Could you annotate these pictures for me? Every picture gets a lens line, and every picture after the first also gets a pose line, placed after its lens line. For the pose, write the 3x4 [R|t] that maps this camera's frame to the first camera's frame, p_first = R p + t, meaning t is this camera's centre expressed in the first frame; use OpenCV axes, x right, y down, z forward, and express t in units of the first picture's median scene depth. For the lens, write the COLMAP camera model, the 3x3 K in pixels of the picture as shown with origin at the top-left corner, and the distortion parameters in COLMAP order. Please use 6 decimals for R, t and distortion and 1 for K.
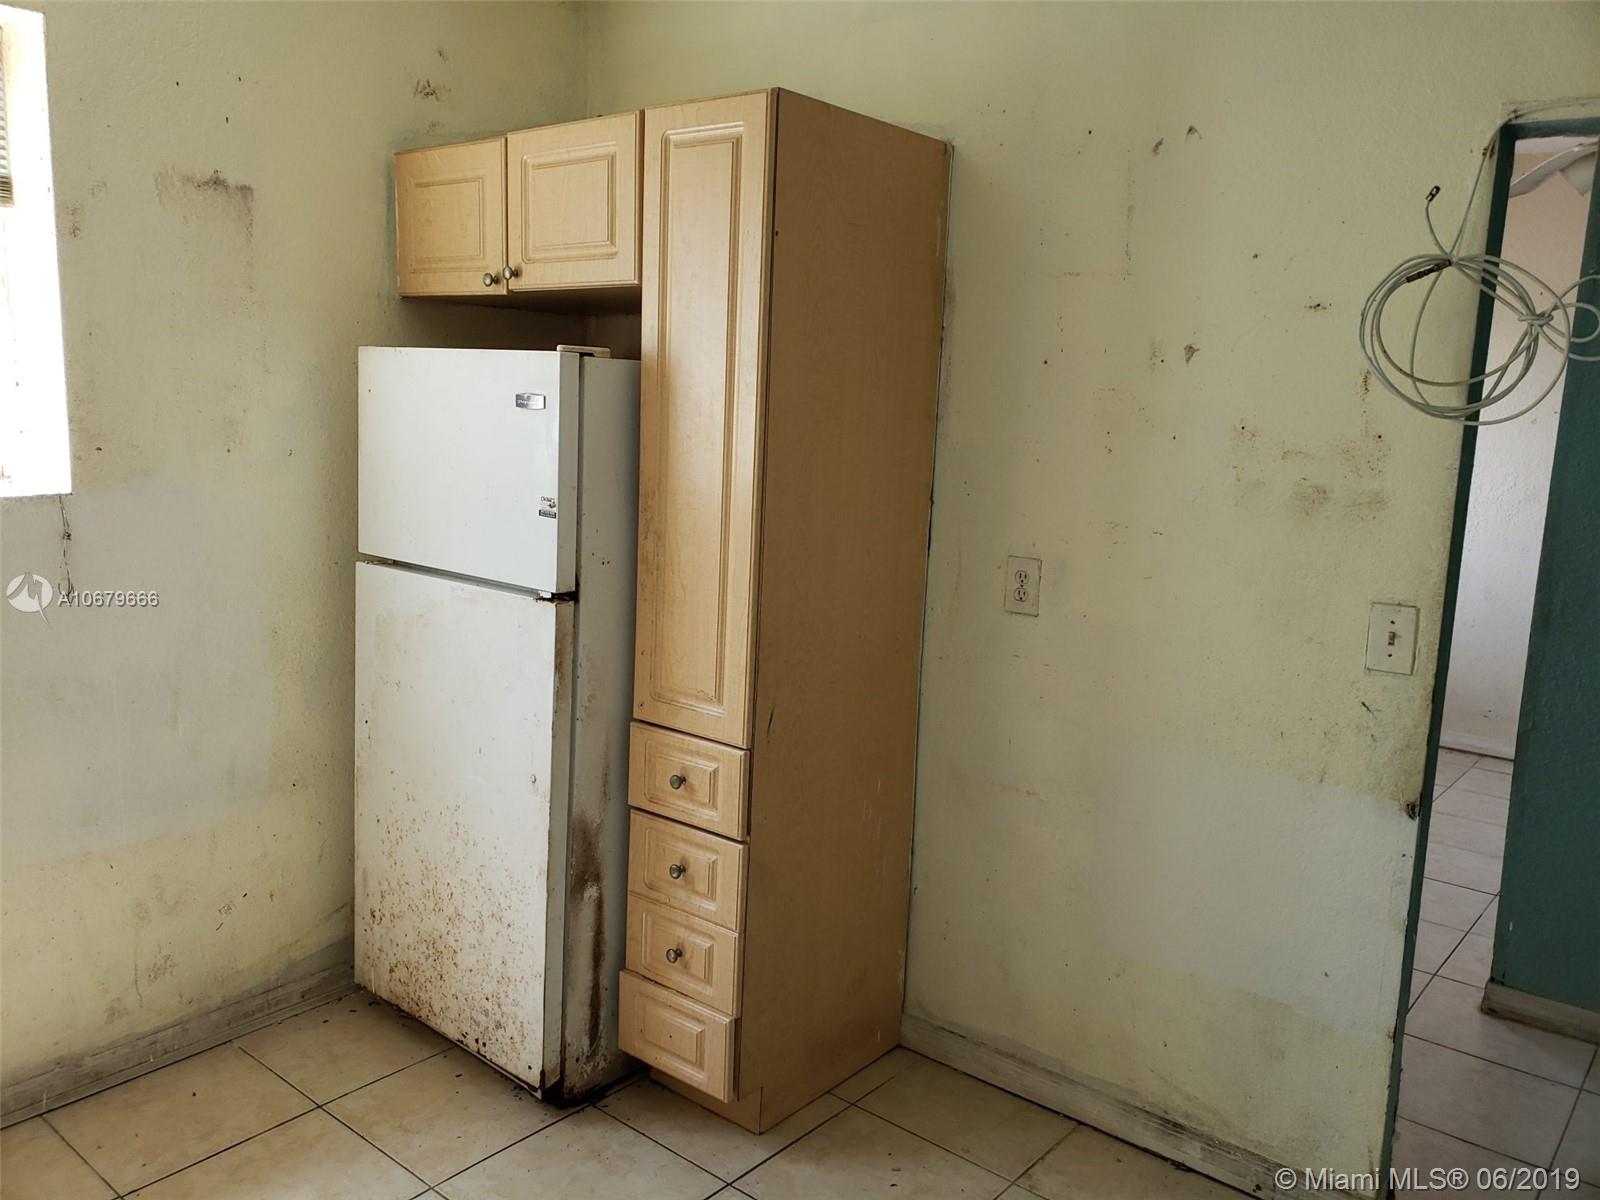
lens RADIAL K [[1262.6, 0, 793.7], [0, 1262.6, 581.8], [0, 0, 1]] dist [0.023334, 0.005467]
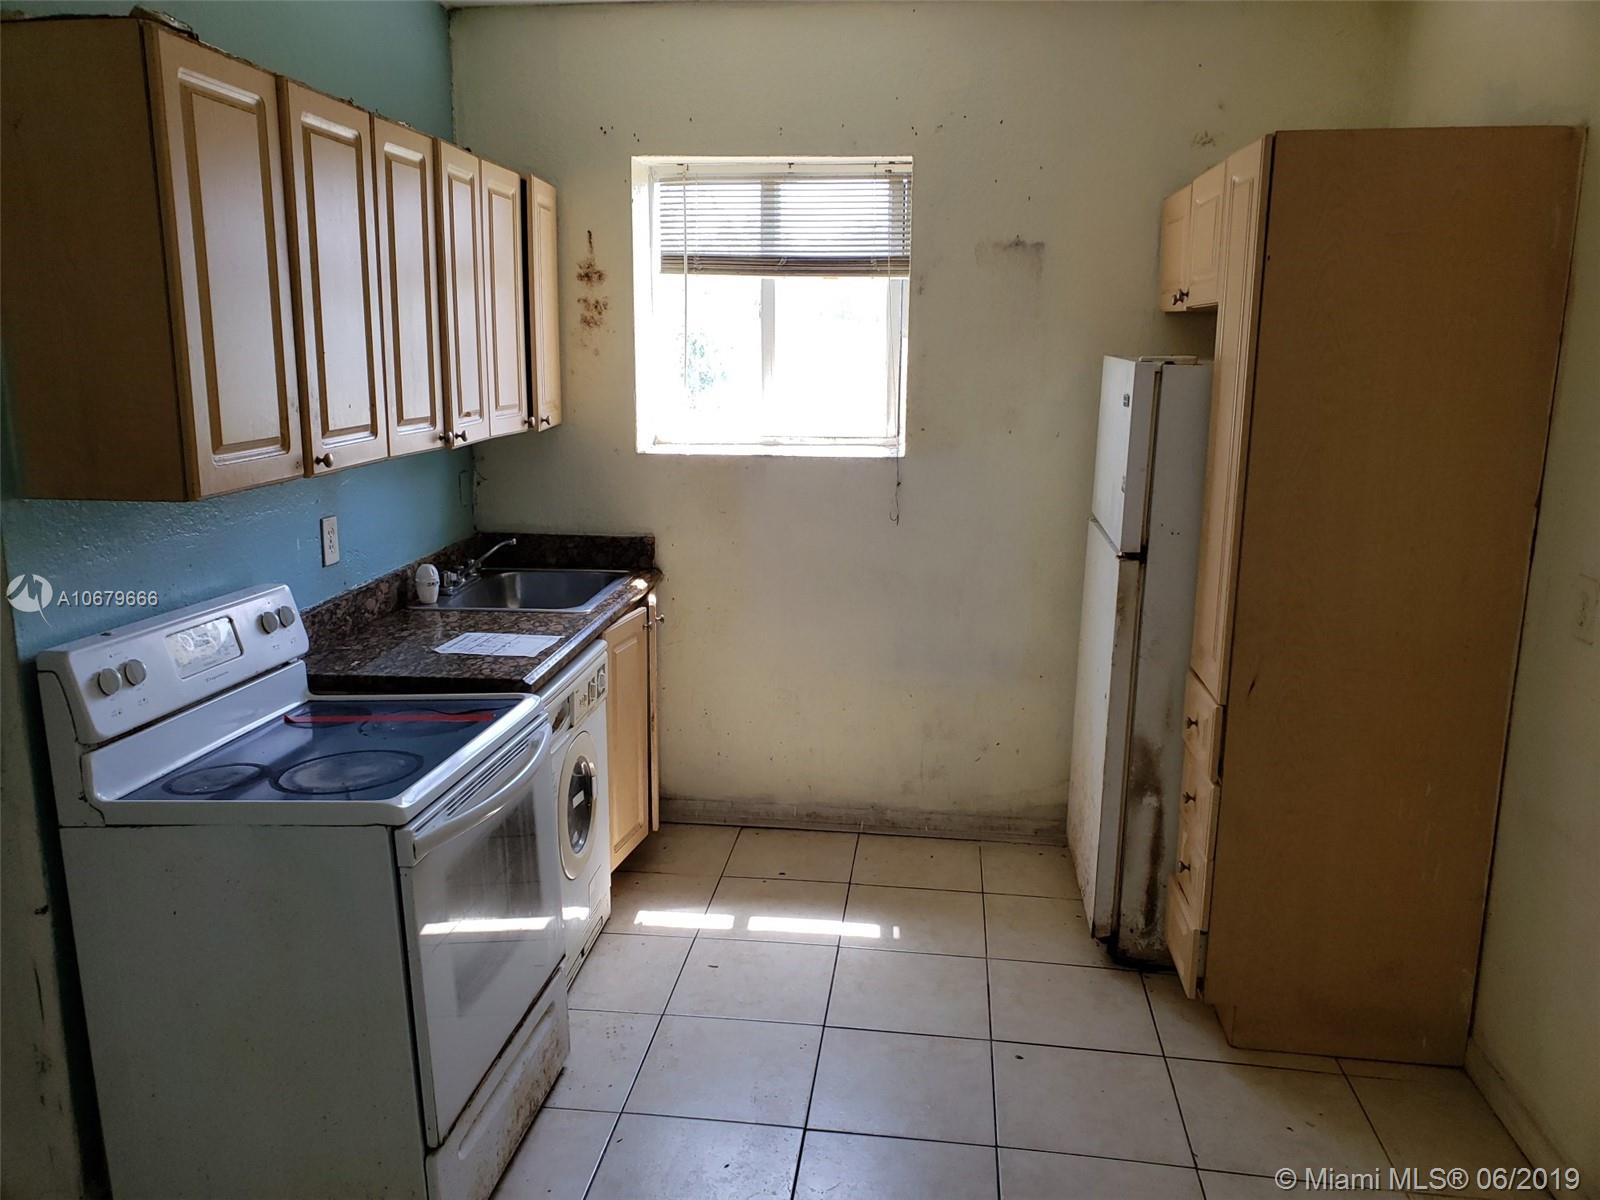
lens RADIAL K [[1263.3, 0, 795.7], [0, 1263.3, 593.6], [0, 0, 1]] dist [0.114664, -0.174827]
pose [[0.537995, 0.140066, -0.831230, 0.664771], [-0.113824, 0.989138, 0.093004, -0.030187], [0.835228, 0.044578, 0.548094, 0.022193]]
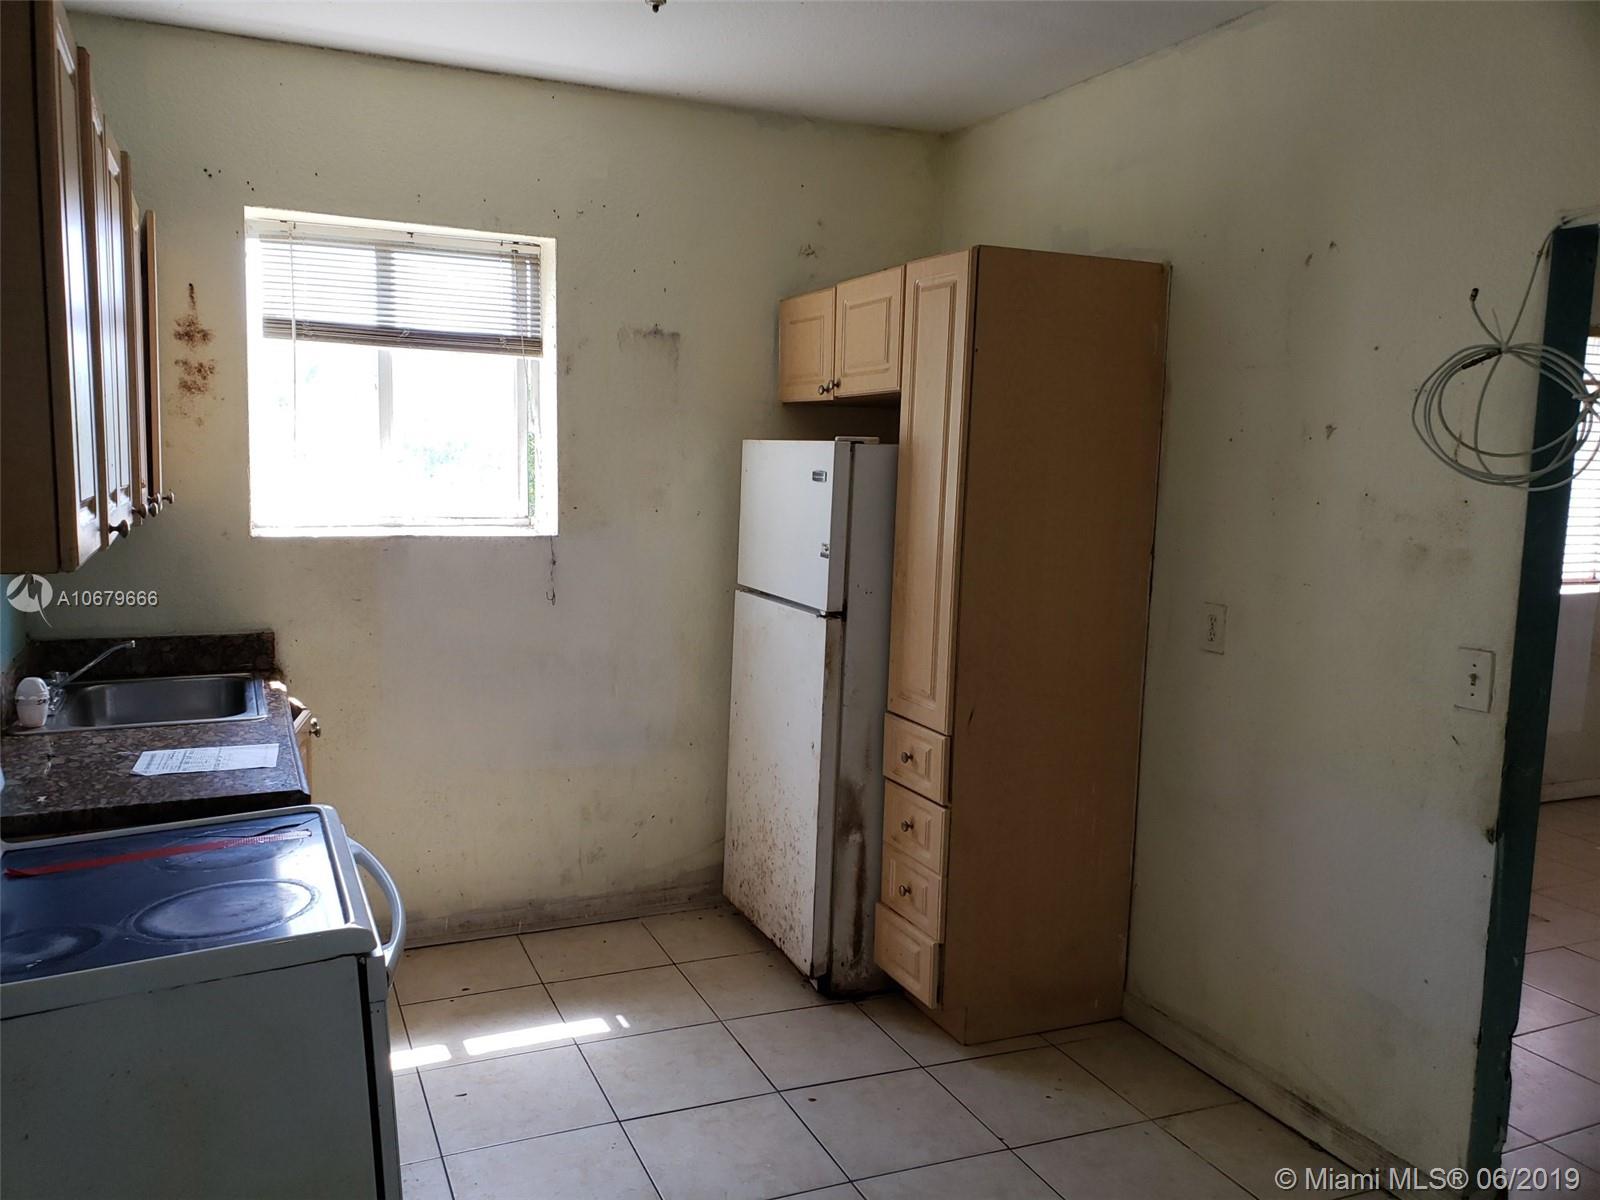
lens RADIAL K [[1263.3, 0, 795.7], [0, 1263.3, 593.6], [0, 0, 1]] dist [0.114664, -0.174827]
pose [[0.893514, 0.037534, -0.447464, 0.380986], [-0.060517, 0.997475, -0.037173, 0.040638], [0.444939, 0.060294, 0.893529, -0.253472]]
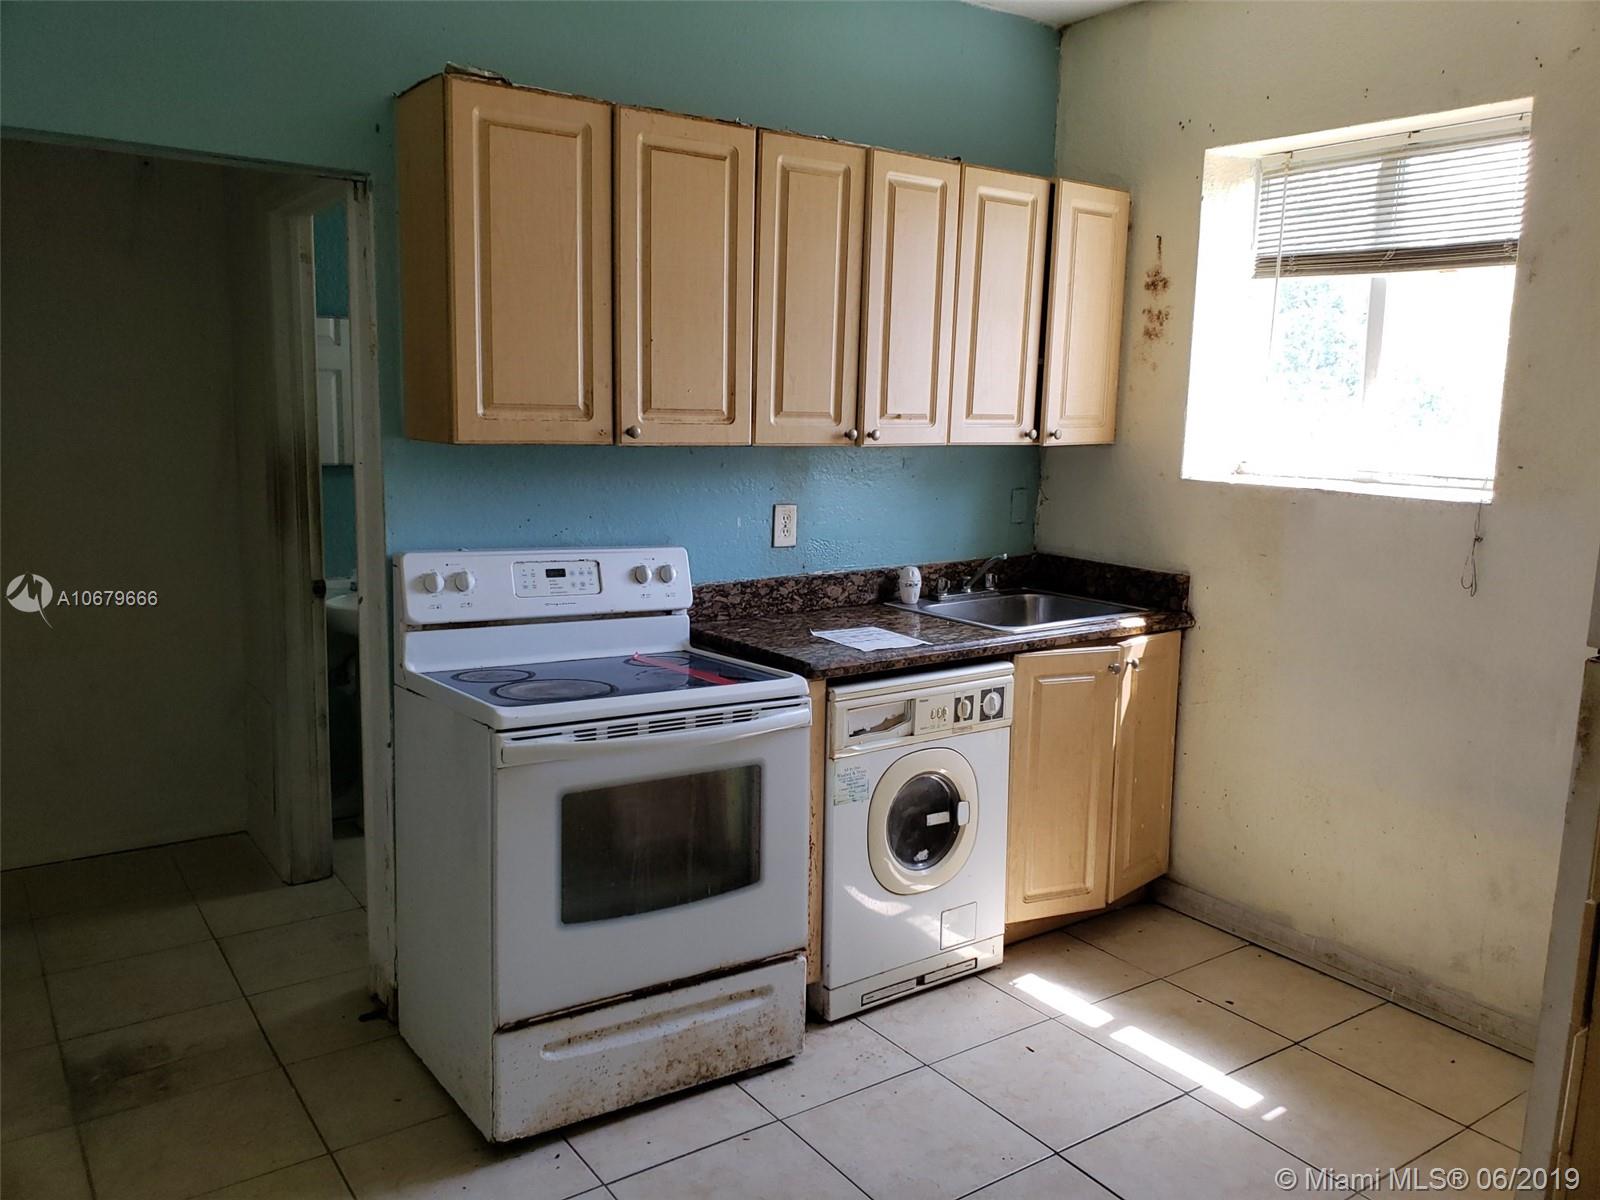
lens RADIAL K [[1288.7, 0, 803.5], [0, 1288.7, 576.4], [0, 0, 1]] dist [0.019669, -0.000923]
pose [[-0.271439, 0.098630, -0.957388, 0.702533], [-0.174556, 0.973194, 0.149749, -0.068697], [0.946494, 0.207765, -0.246947, 0.673112]]
